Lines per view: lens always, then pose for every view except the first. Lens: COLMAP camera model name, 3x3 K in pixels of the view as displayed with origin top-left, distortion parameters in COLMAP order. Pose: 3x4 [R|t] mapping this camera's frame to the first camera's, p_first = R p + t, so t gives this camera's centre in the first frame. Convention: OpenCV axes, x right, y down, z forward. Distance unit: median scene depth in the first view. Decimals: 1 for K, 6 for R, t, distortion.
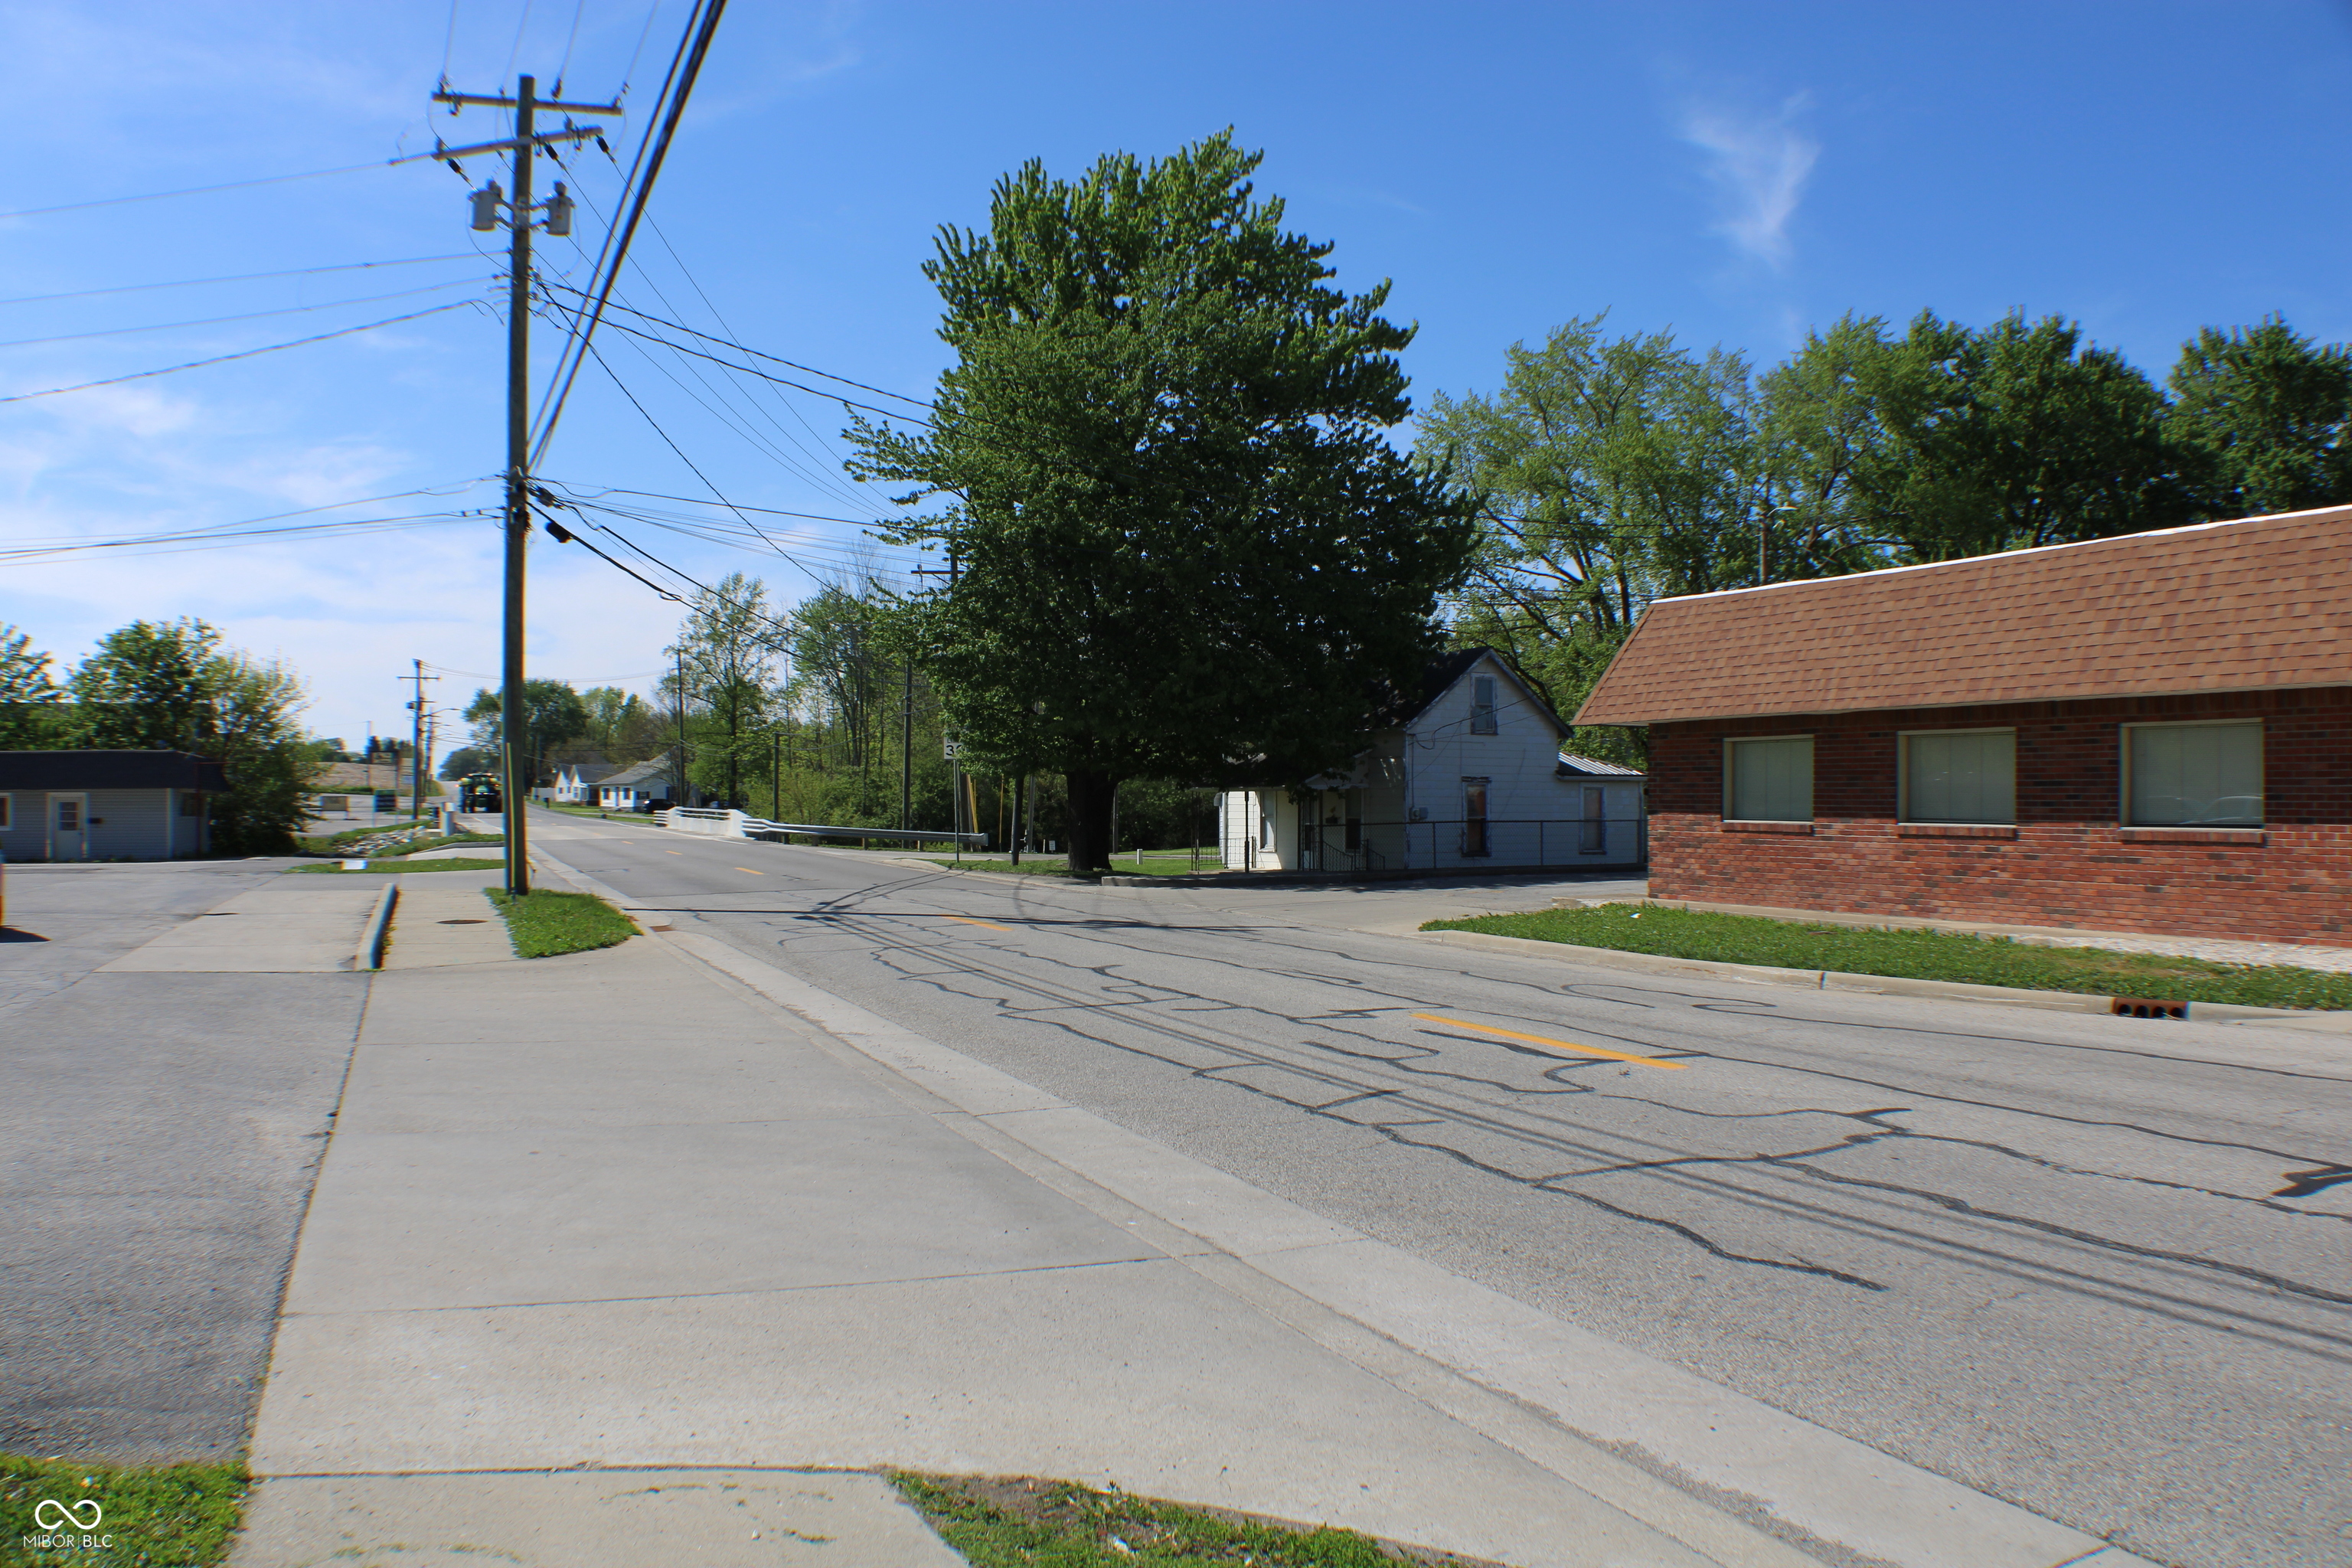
lens RADIAL K [[1736.0, 0, 1186.8], [0, 1736.0, 807.2], [0, 0, 1]] dist [-0.183785, -0.001496]
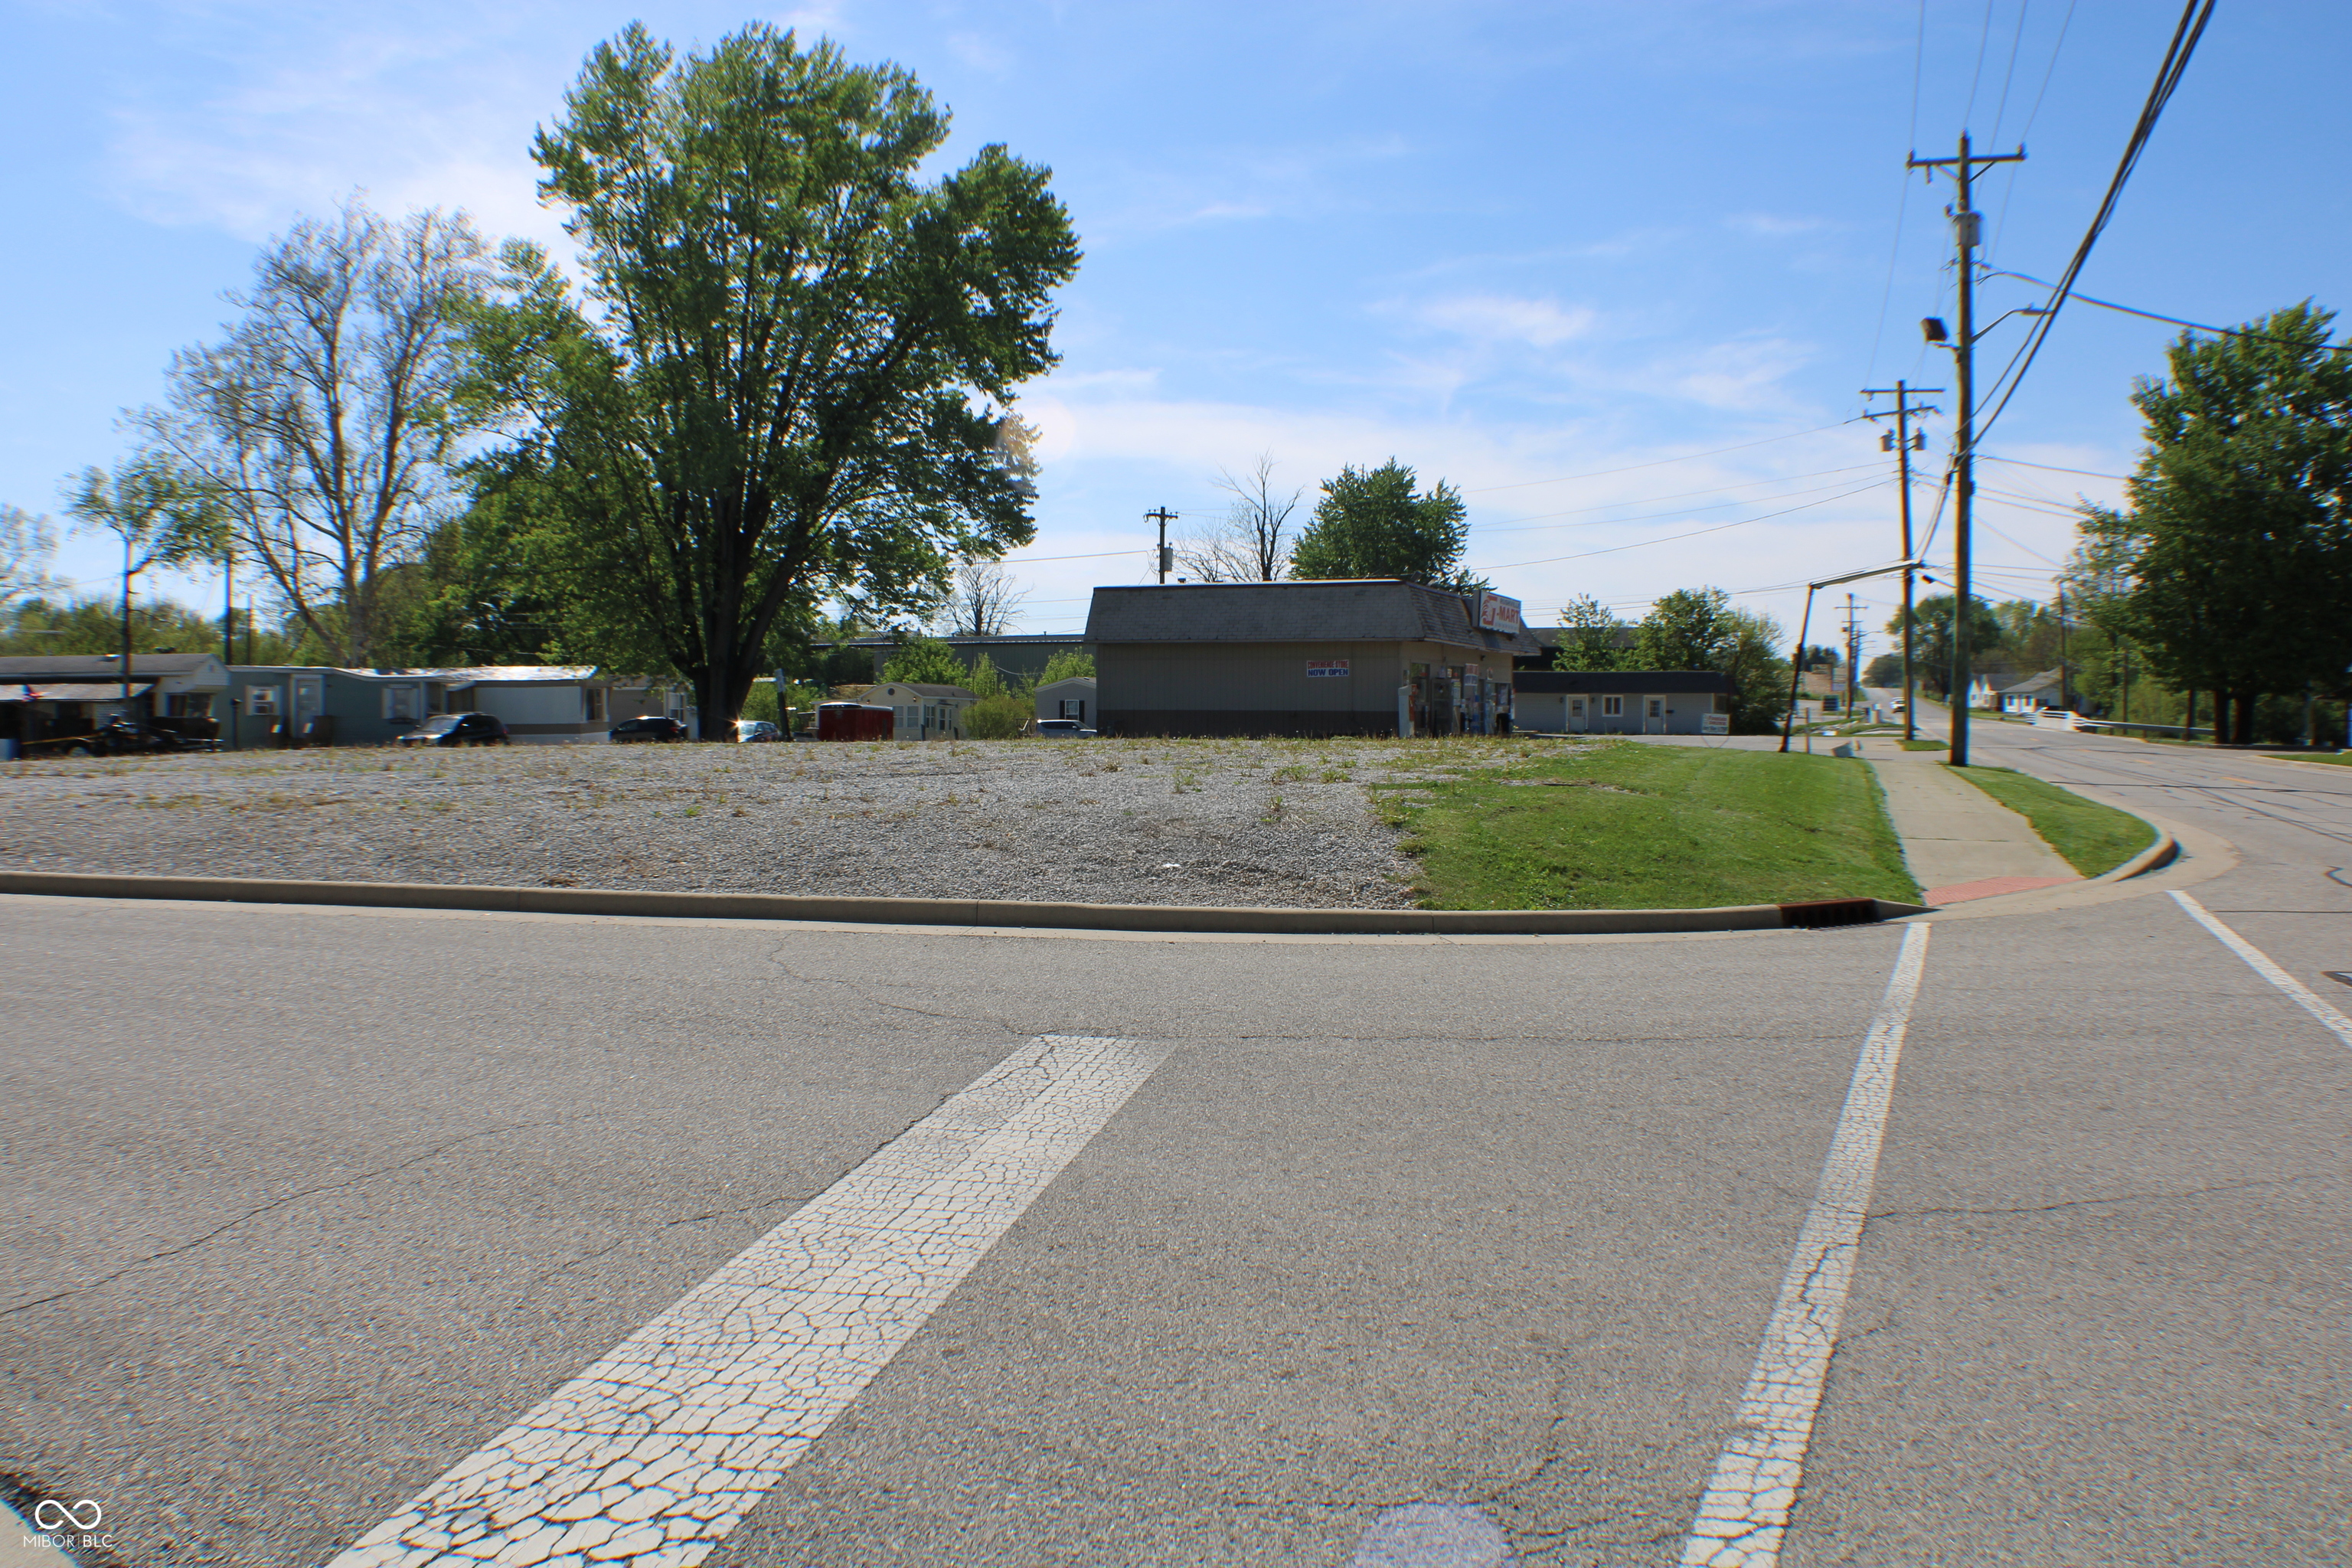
lens RADIAL K [[1967.0, 0, 1171.2], [0, 1967.0, 760.3], [0, 0, 1]] dist [-0.134896, 0.011319]
pose [[0.725794, 0.022346, -0.687549, 0.456142], [-0.007514, 0.999670, 0.024559, 0.014597], [0.687871, -0.012659, 0.725723, -1.068802]]
